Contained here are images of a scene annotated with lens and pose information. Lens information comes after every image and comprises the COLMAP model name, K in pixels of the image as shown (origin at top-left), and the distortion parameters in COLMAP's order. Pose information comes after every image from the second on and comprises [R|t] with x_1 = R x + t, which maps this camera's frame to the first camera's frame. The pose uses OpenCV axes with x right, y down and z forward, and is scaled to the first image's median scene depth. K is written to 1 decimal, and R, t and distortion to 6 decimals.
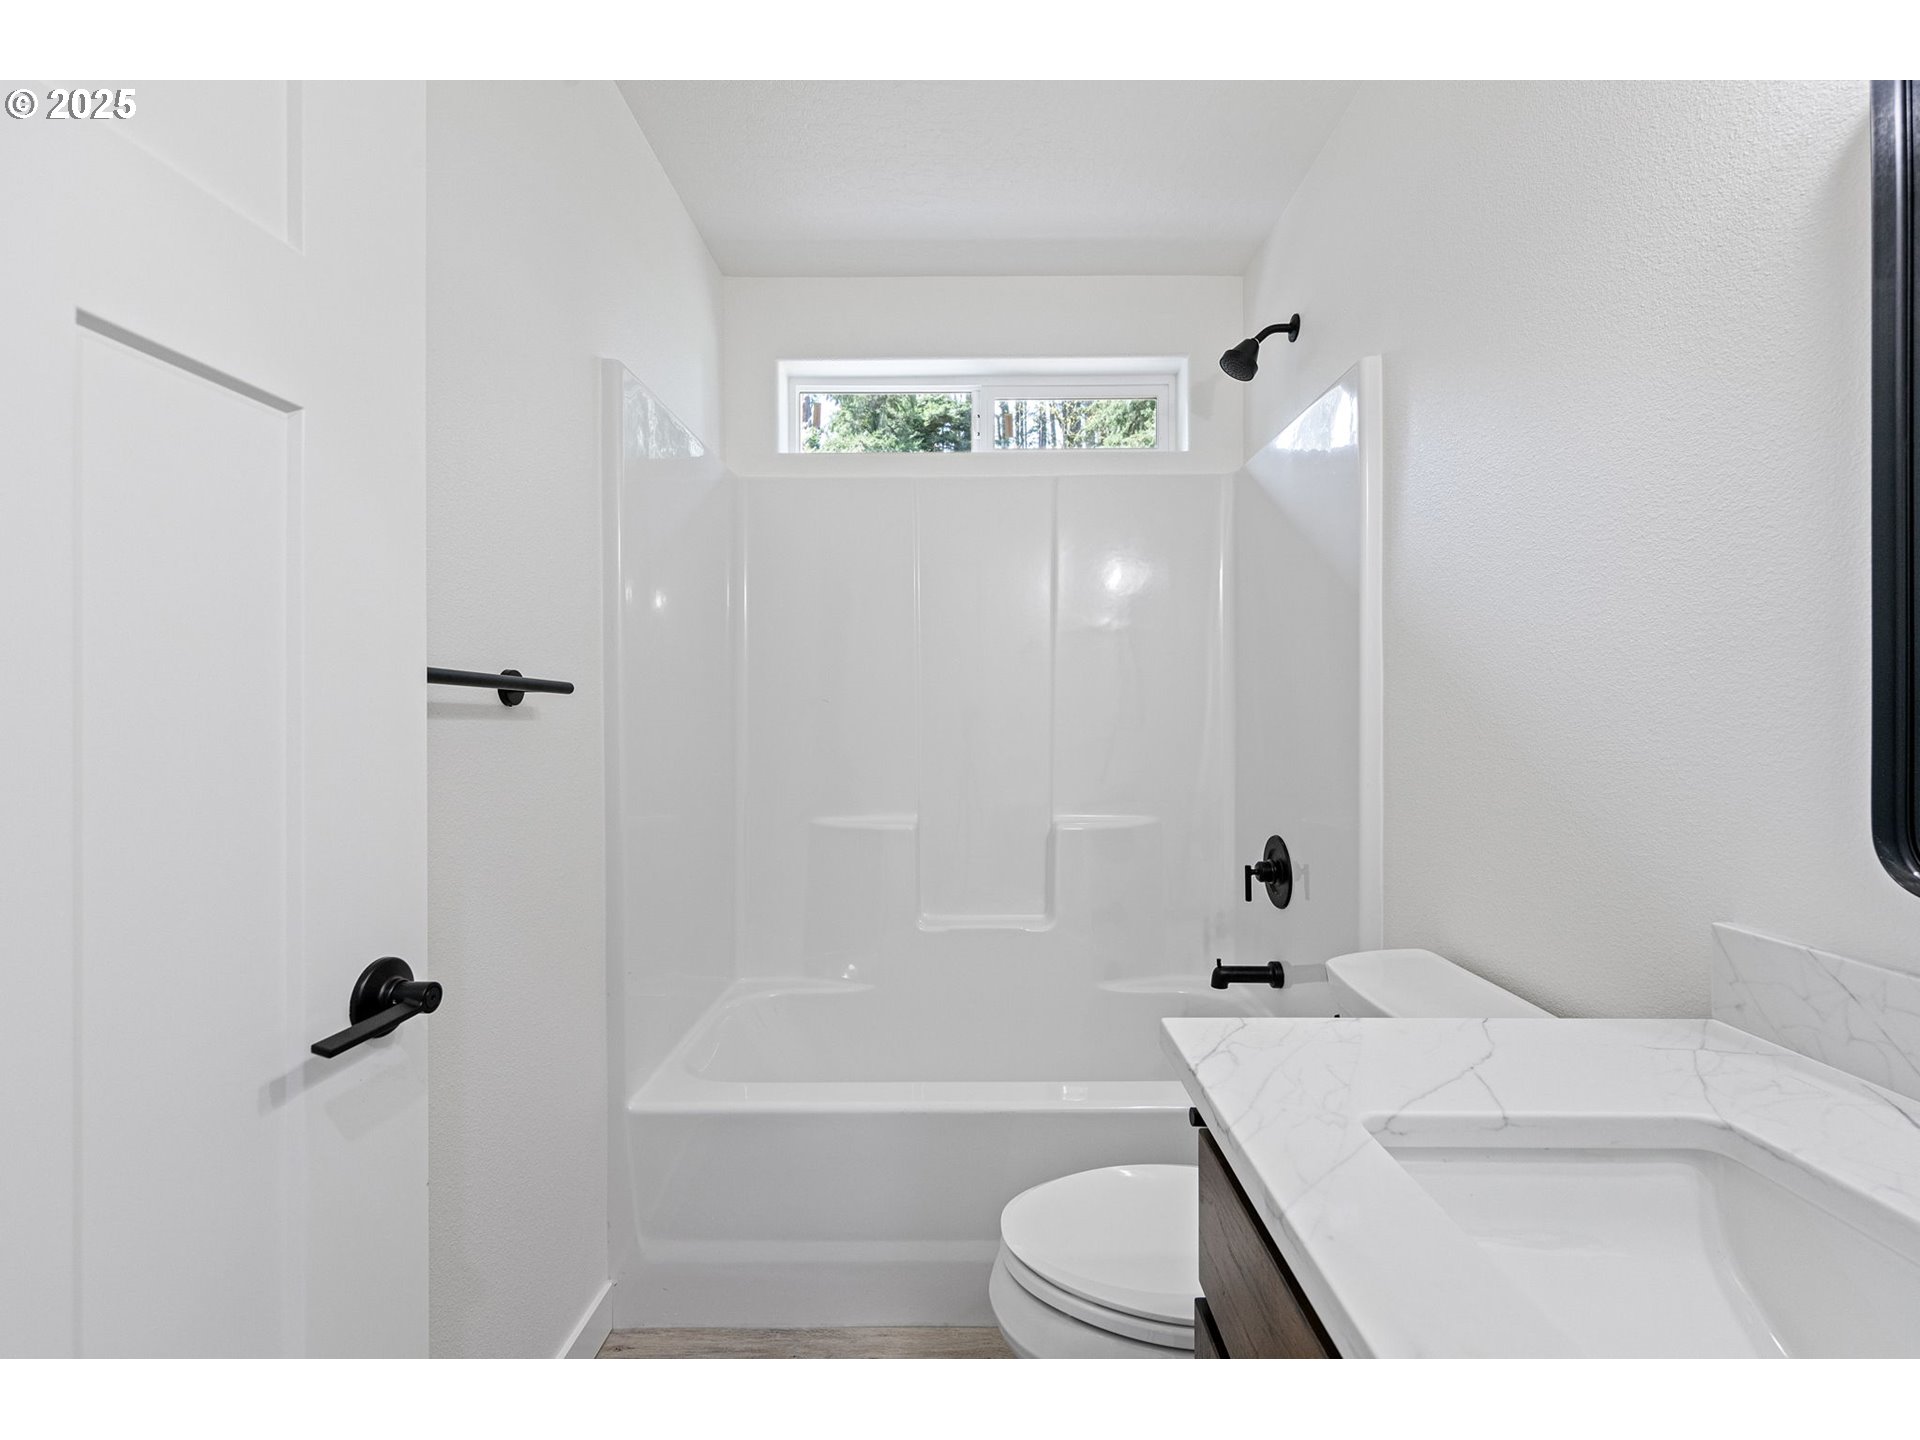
lens RADIAL K [[796.4, 0, 963.9], [0, 796.4, 732.2], [0, 0, 1]] dist [0.006949, -0.000977]
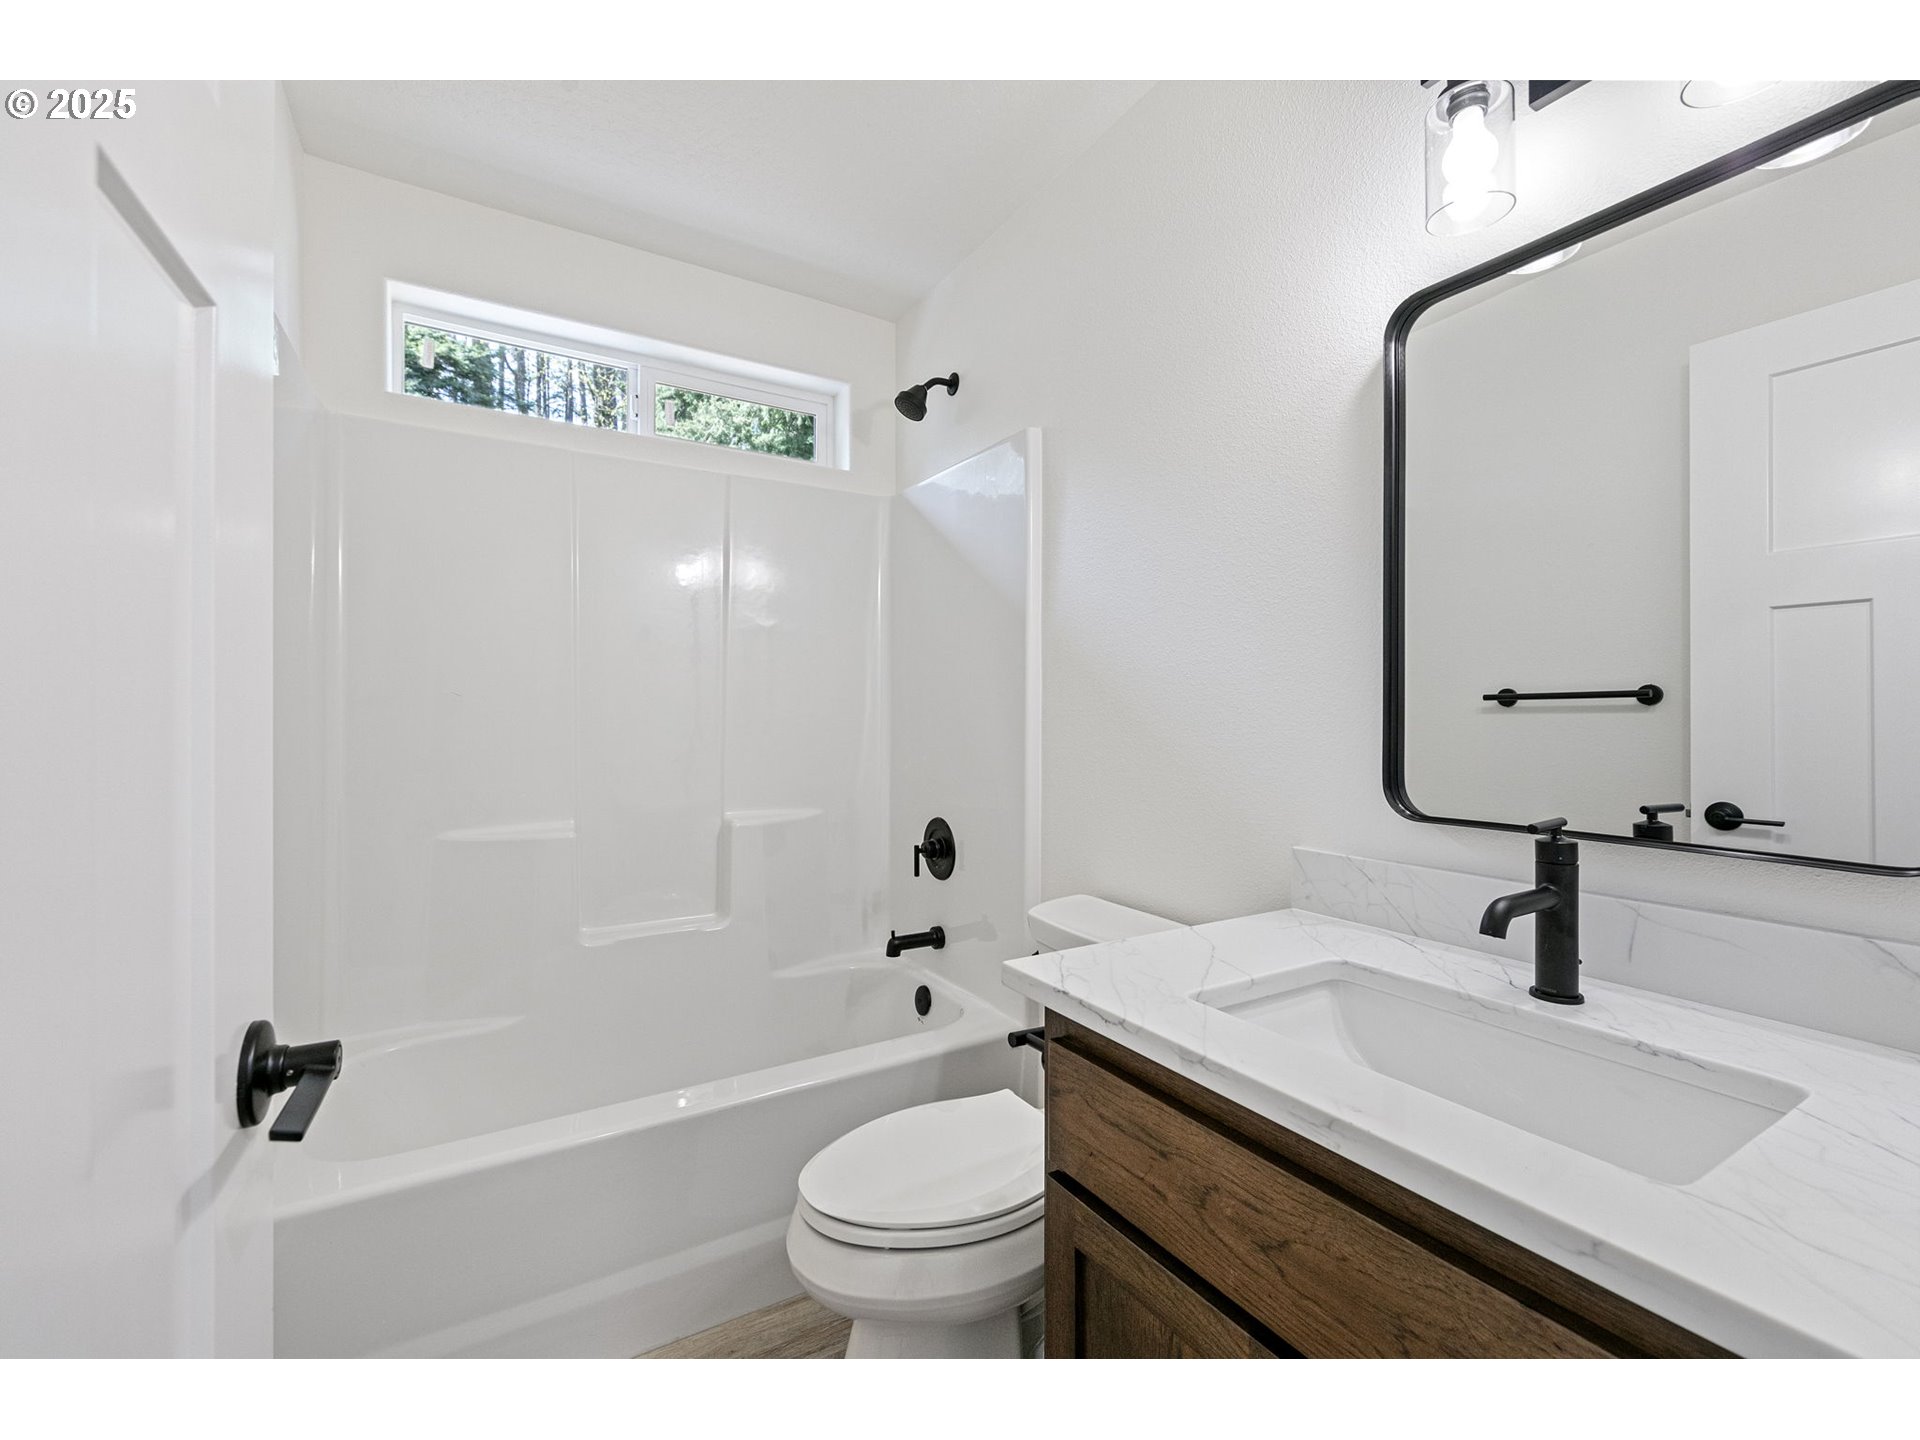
lens RADIAL K [[796.4, 0, 943.4], [0, 796.4, 732.2], [0, 0, 1]] dist [0.006949, -0.000977]
pose [[0.860814, -0.006746, 0.508874, -0.186397], [0.005174, 0.999976, 0.004504, 0.000049], [-0.508893, -0.001245, 0.860829, -0.002114]]
